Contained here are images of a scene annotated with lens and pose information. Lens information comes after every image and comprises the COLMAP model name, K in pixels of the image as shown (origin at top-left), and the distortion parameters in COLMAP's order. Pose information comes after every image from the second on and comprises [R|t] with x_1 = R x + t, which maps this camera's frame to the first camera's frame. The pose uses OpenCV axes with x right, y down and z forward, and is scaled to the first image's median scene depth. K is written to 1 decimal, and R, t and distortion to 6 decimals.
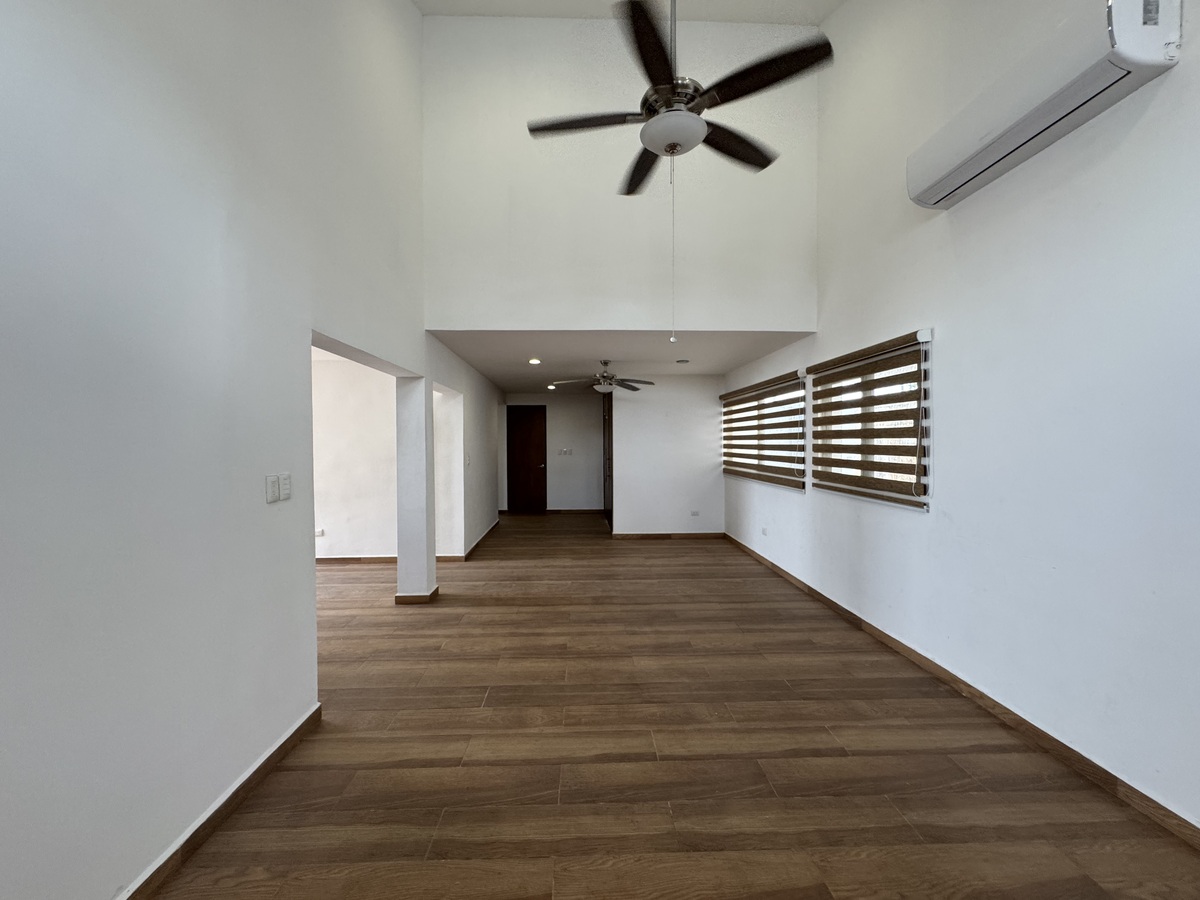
lens RADIAL K [[481.9, 0, 600.1], [0, 481.9, 449.3], [0, 0, 1]] dist [-0.000072, 0.000286]
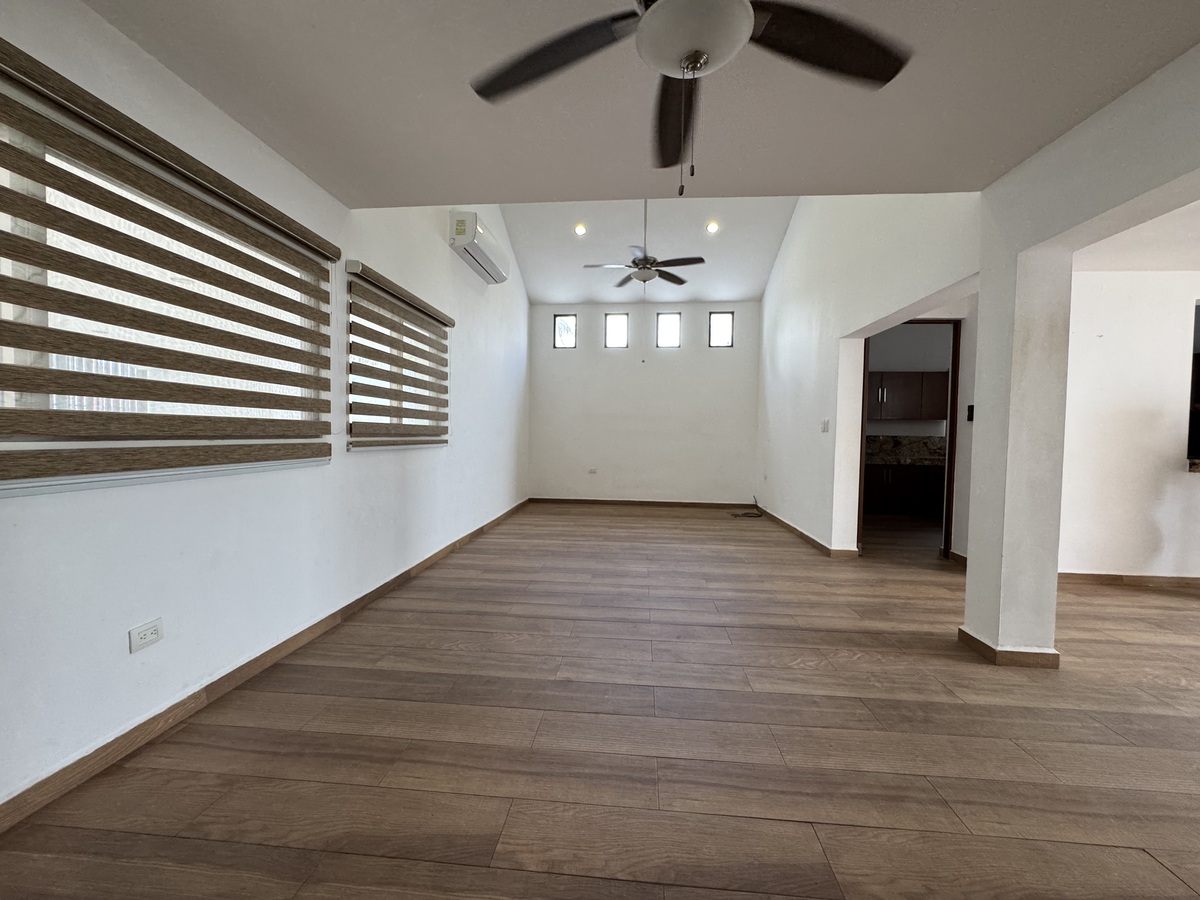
lens RADIAL K [[481.9, 0, 600.0], [0, 481.9, 450.6], [0, 0, 1]] dist [-0.000072, 0.000286]
pose [[-0.991967, -0.015994, 0.125486, 0.034707], [-0.009943, 0.998764, 0.048694, 0.057229], [-0.126109, 0.047055, -0.990900, 1.944910]]
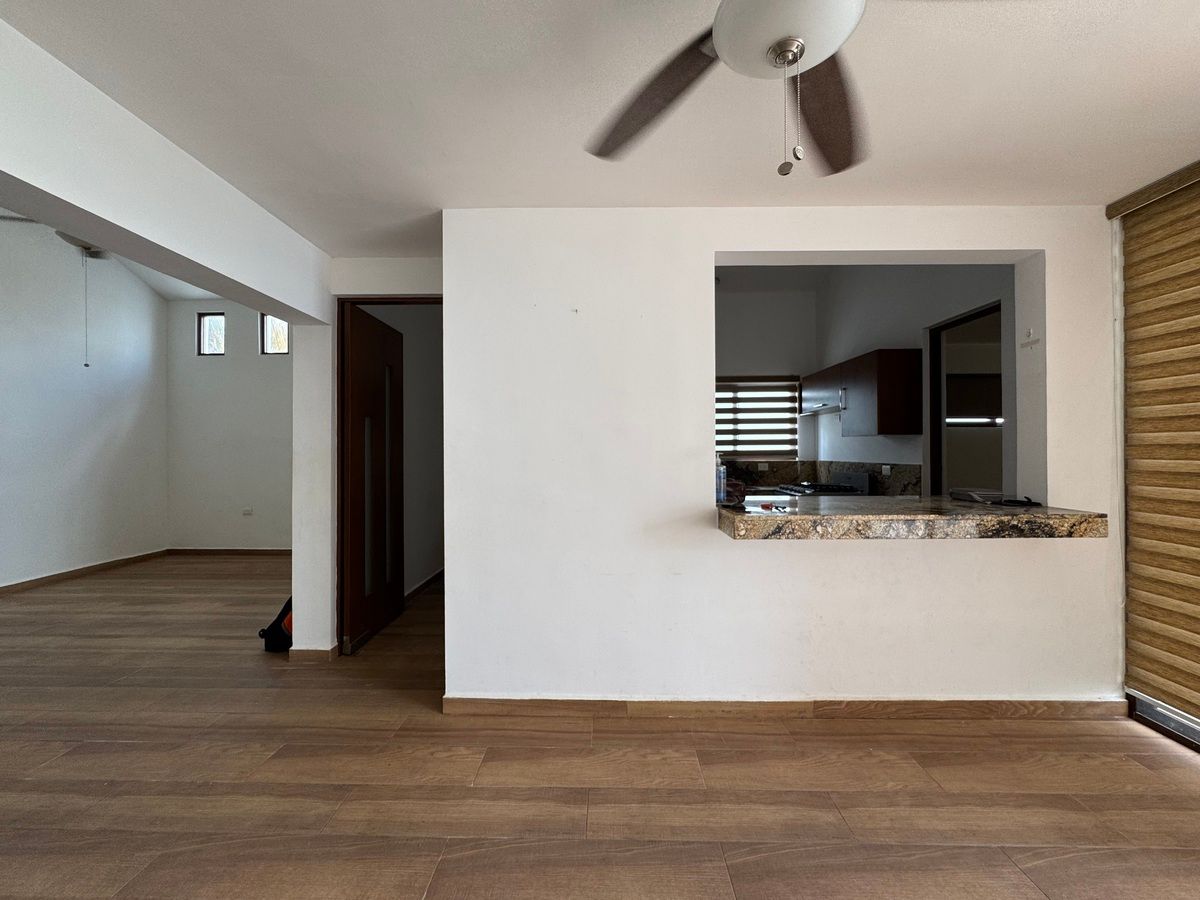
lens RADIAL K [[481.9, 0, 599.7], [0, 481.9, 450.7], [0, 0, 1]] dist [-0.000072, 0.000286]
pose [[-0.997926, 0.004561, 0.064207, -0.951486], [0.005243, 0.999931, 0.010469, 0.029042], [-0.064155, 0.010784, -0.997882, 1.428918]]
